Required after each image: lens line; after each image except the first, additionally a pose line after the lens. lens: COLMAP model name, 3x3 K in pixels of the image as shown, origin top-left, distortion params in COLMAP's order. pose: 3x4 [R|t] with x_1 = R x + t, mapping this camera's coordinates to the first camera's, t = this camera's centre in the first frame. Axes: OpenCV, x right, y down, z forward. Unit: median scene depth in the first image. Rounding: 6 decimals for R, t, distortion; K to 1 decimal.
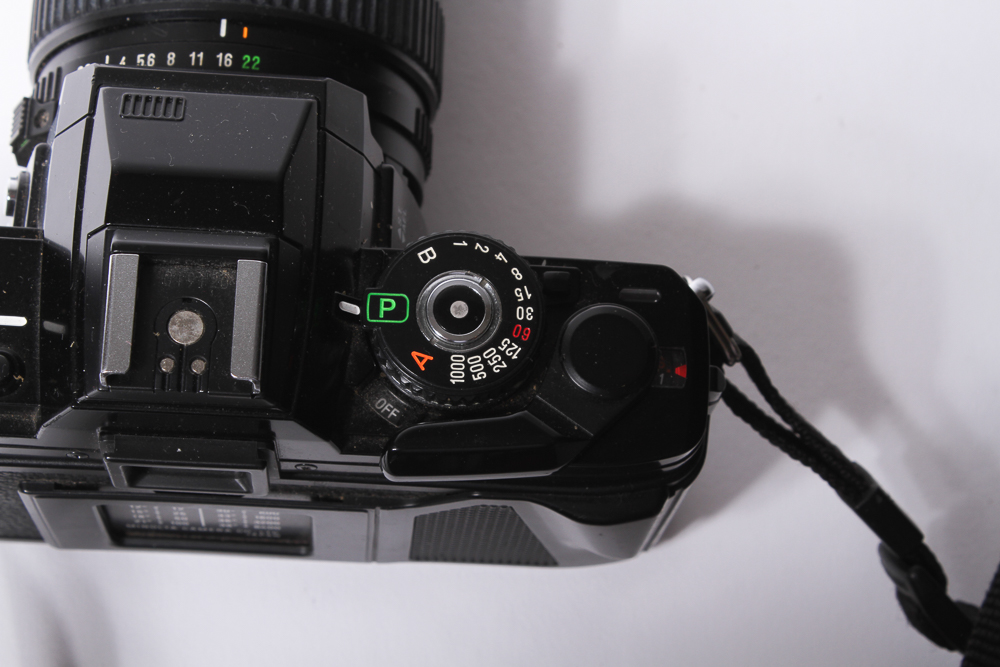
lens RADIAL K [[2322.6, 0, 500.0], [0, 2322.6, 333.5], [0, 0, 1]] dist [0.047923, 0.272500]
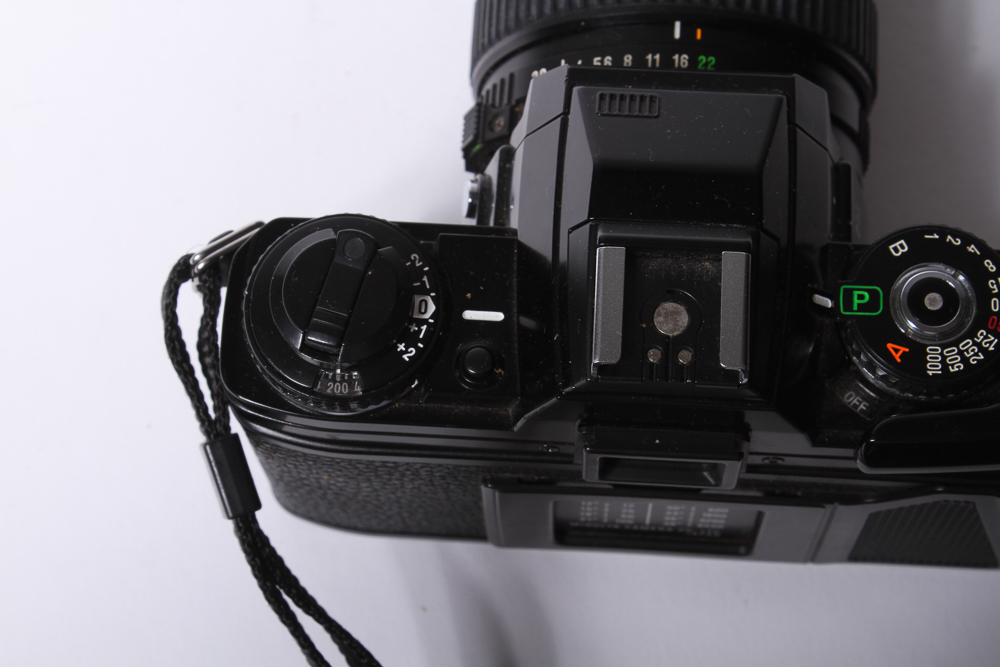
lens RADIAL K [[2322.6, 0, 500.0], [0, 2322.6, 333.5], [0, 0, 1]] dist [0.047923, 0.272500]
pose [[0.995078, -0.006277, -0.098897, -0.103693], [0.004298, 0.999786, -0.020212, 0.022811], [0.099003, 0.019687, 0.994892, -0.015345]]
